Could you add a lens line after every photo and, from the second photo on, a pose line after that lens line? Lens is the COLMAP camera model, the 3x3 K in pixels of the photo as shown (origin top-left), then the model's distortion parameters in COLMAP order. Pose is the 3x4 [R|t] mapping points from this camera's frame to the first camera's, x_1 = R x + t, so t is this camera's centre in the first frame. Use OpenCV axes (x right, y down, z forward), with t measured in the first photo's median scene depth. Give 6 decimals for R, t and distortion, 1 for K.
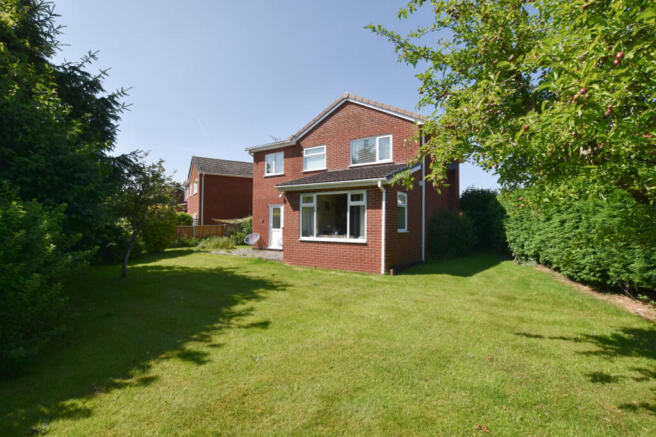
lens RADIAL K [[290.1, 0, 328.0], [0, 290.1, 218.5], [0, 0, 1]] dist [-0.028709, 0.000452]
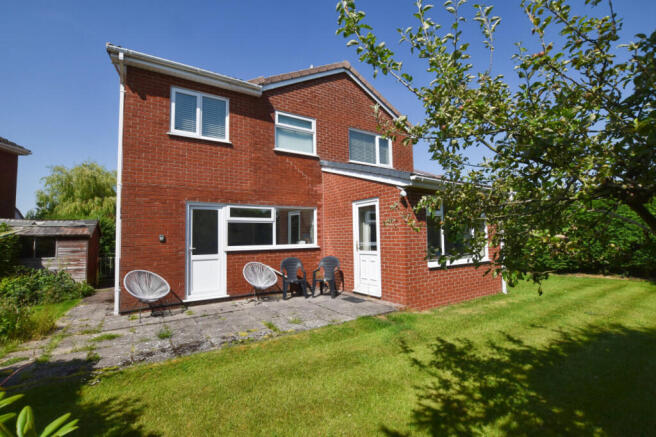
lens RADIAL K [[290.1, 0, 328.0], [0, 290.1, 218.5], [0, 0, 1]] dist [-0.028709, 0.000452]
pose [[0.408404, 0.032496, 0.912223, -0.630062], [-0.007225, 0.999450, -0.032368, -0.011933], [-0.912773, 0.006629, 0.408414, 0.765815]]
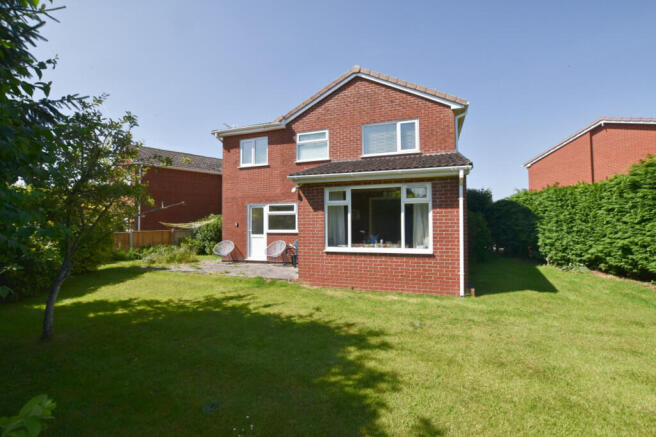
lens RADIAL K [[290.1, 0, 328.0], [0, 290.1, 218.5], [0, 0, 1]] dist [-0.028709, 0.000452]
pose [[0.974589, -0.005038, 0.223944, -0.203372], [0.006823, 0.999951, -0.007195, -0.001909], [-0.223897, 0.008540, 0.974575, 0.237742]]
